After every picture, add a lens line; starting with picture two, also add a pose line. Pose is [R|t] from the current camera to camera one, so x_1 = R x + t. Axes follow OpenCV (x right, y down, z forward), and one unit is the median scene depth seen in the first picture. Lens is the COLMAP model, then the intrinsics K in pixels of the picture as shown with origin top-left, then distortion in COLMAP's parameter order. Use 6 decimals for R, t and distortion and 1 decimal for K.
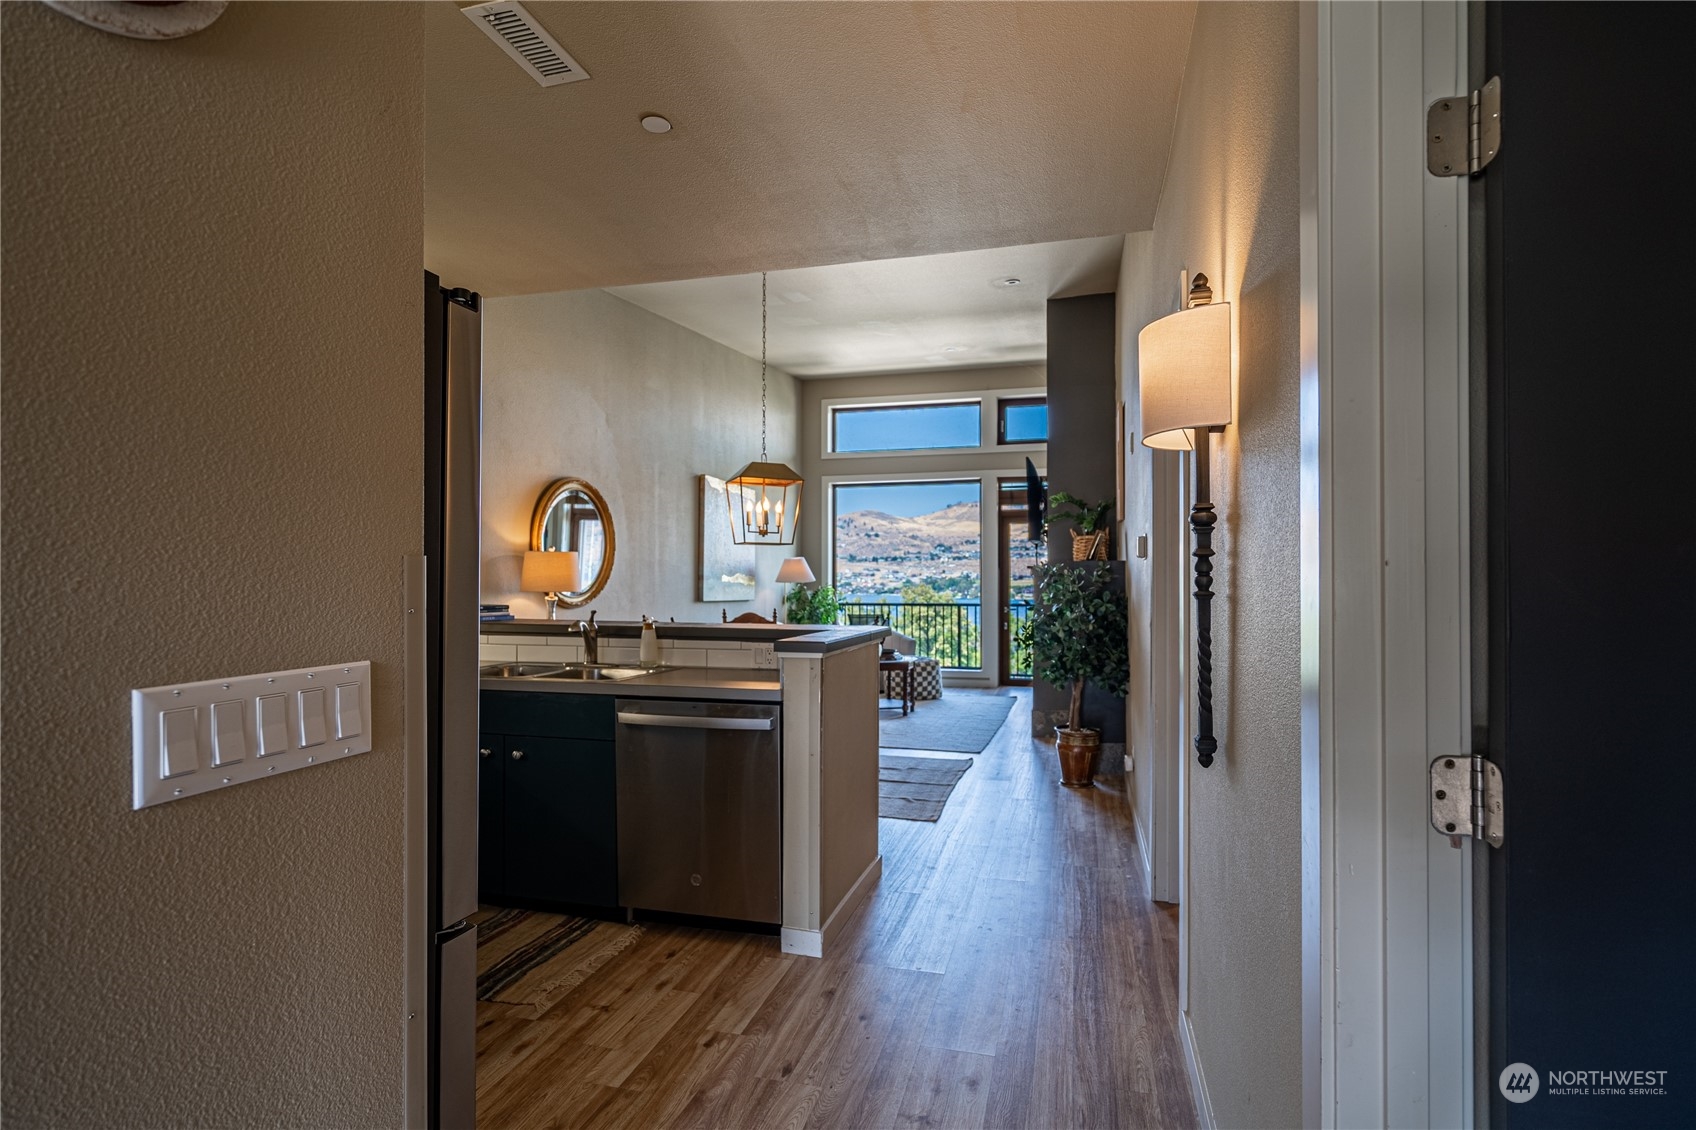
lens RADIAL K [[825.5, 0, 834.2], [0, 825.5, 585.9], [0, 0, 1]] dist [-0.003227, 0.003184]
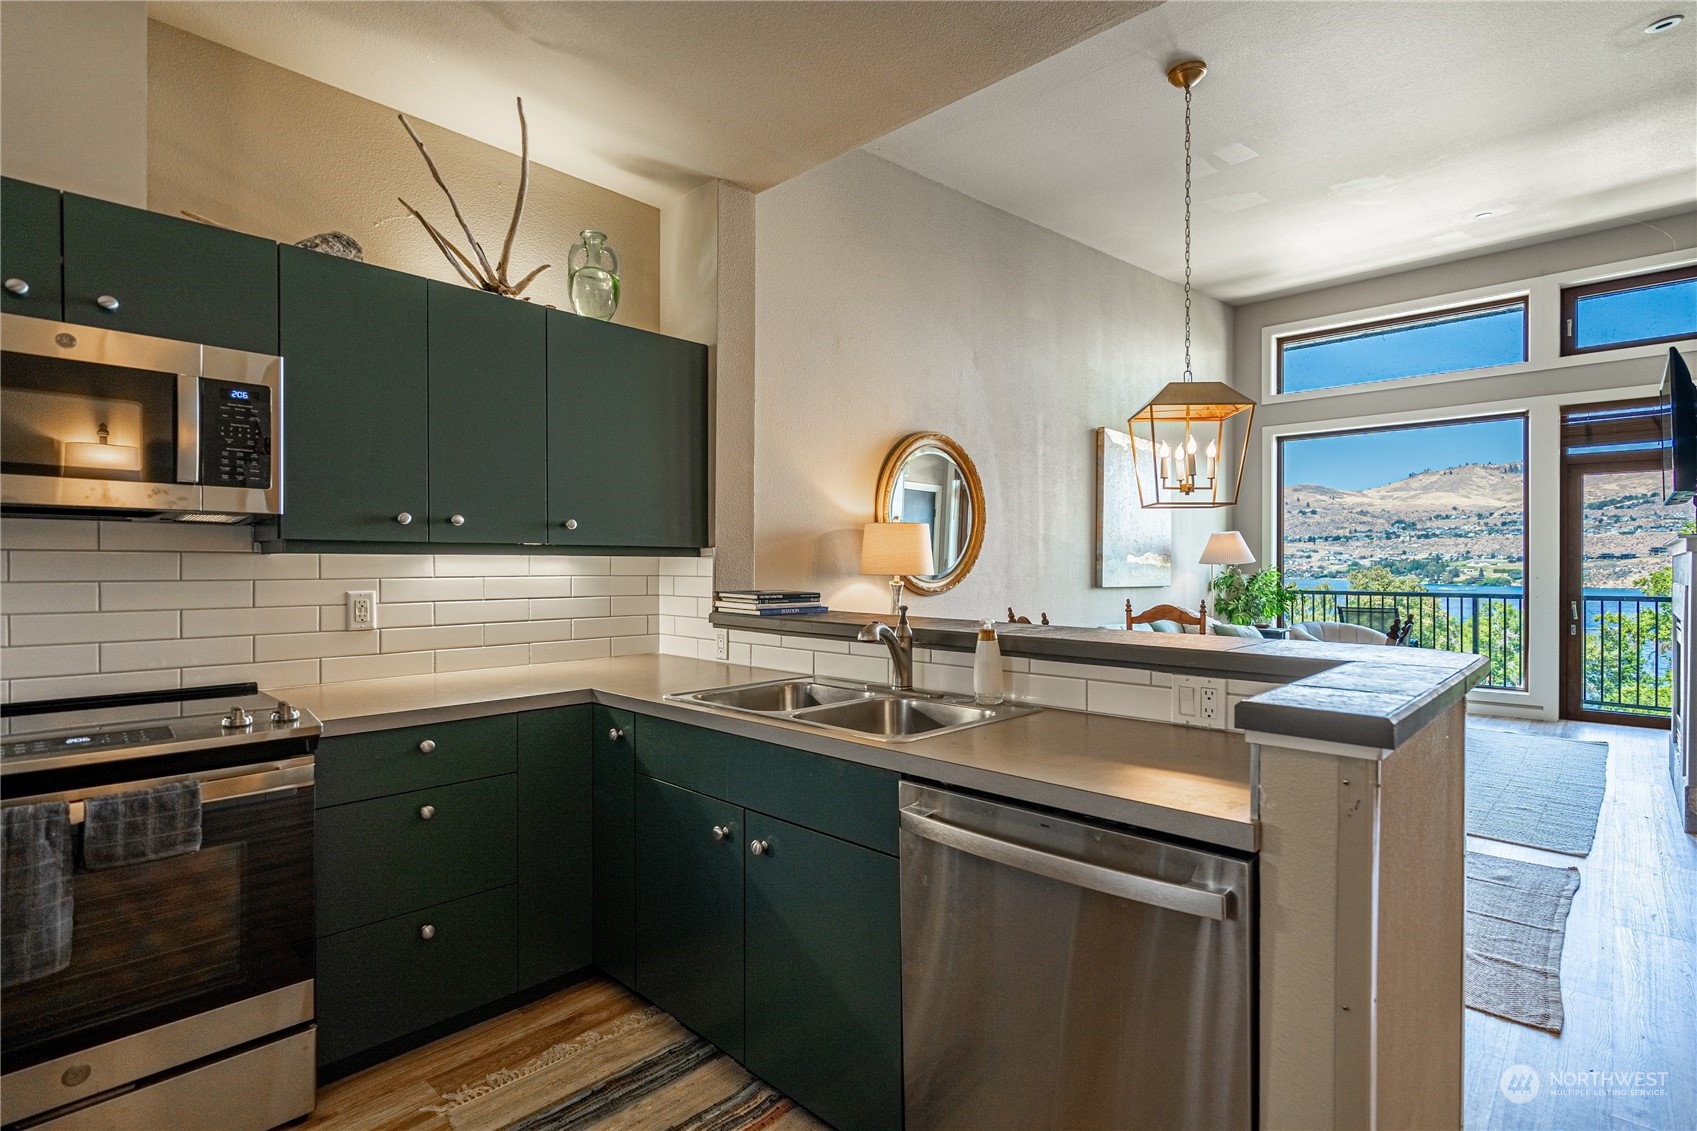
lens RADIAL K [[825.9, 0, 861.6], [0, 825.9, 569.6], [0, 0, 1]] dist [-0.003227, 0.003184]
pose [[0.900700, 0.002610, -0.434434, -0.020579], [-0.002238, 0.999997, 0.001367, 0.000863], [0.434436, -0.000259, 0.900703, 0.178145]]
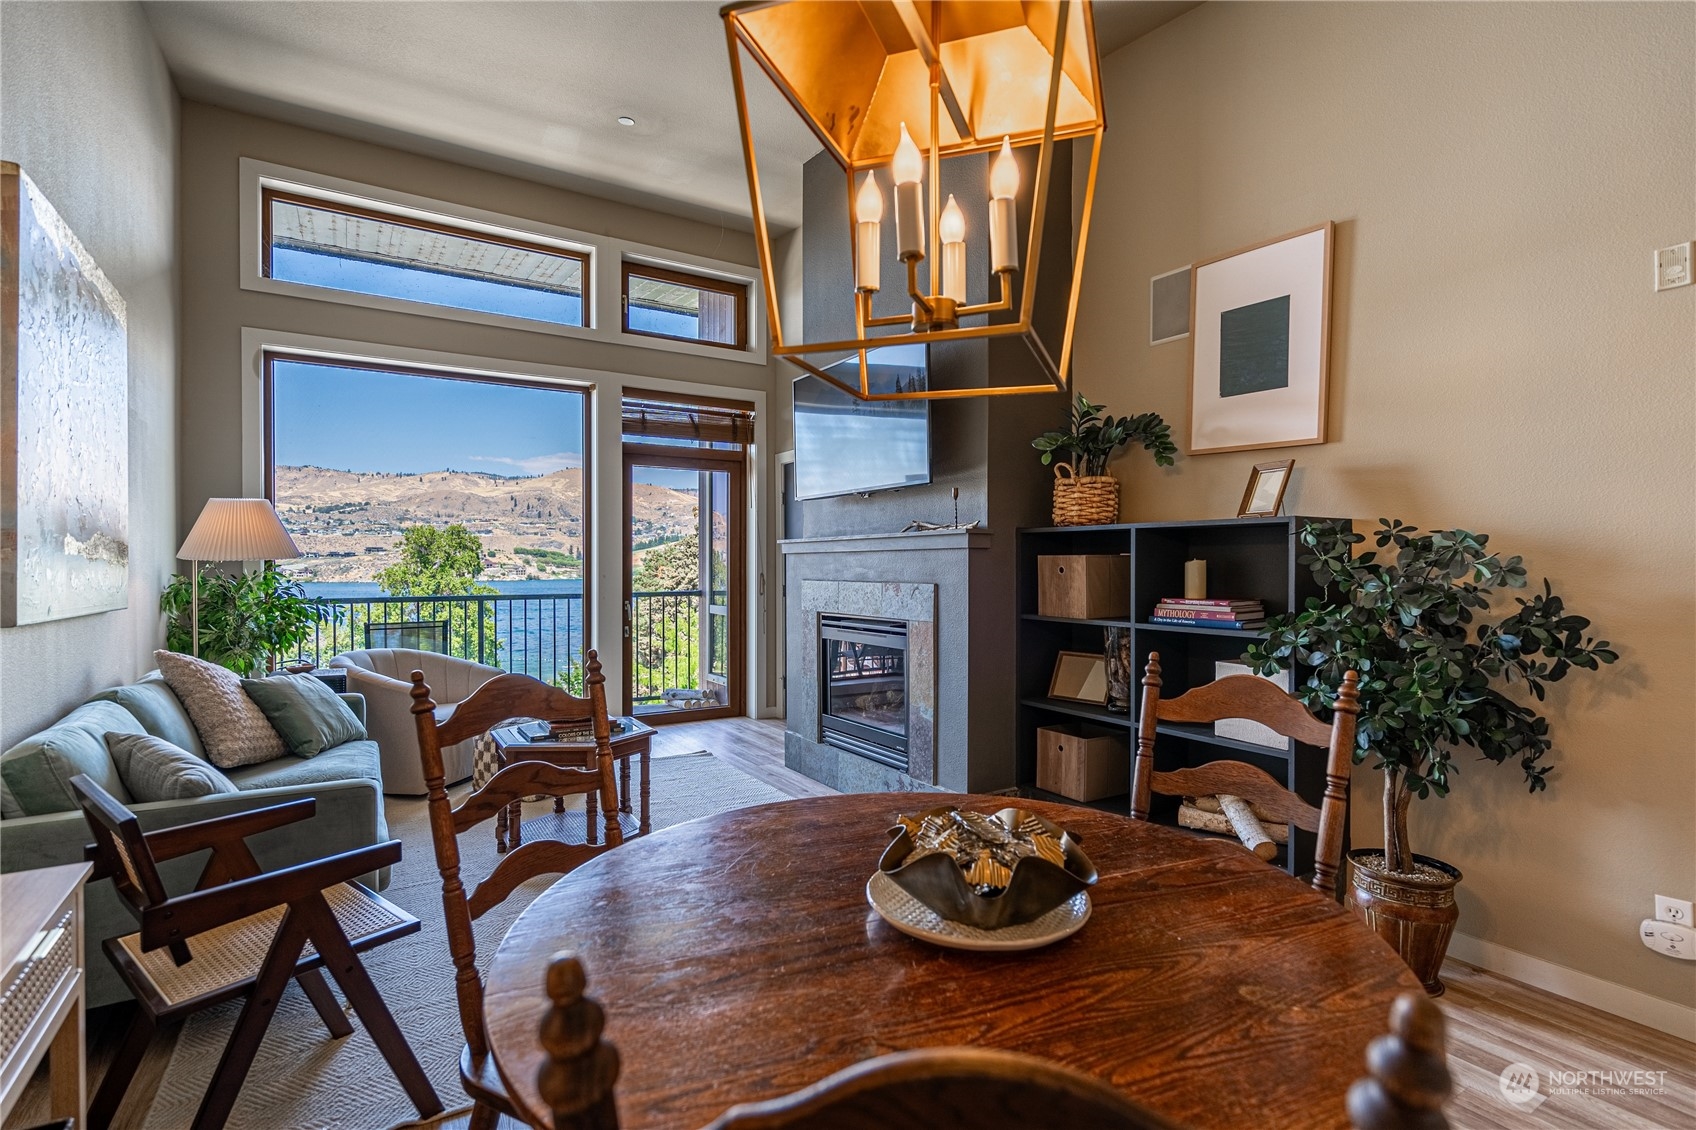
lens RADIAL K [[825.5, 0, 828.0], [0, 825.5, 570.5], [0, 0, 1]] dist [-0.003227, 0.003184]
pose [[0.675655, -0.004469, 0.737204, -0.163829], [0.000607, 0.999985, 0.005506, 0.000241], [-0.737217, -0.003273, 0.675648, 0.537323]]
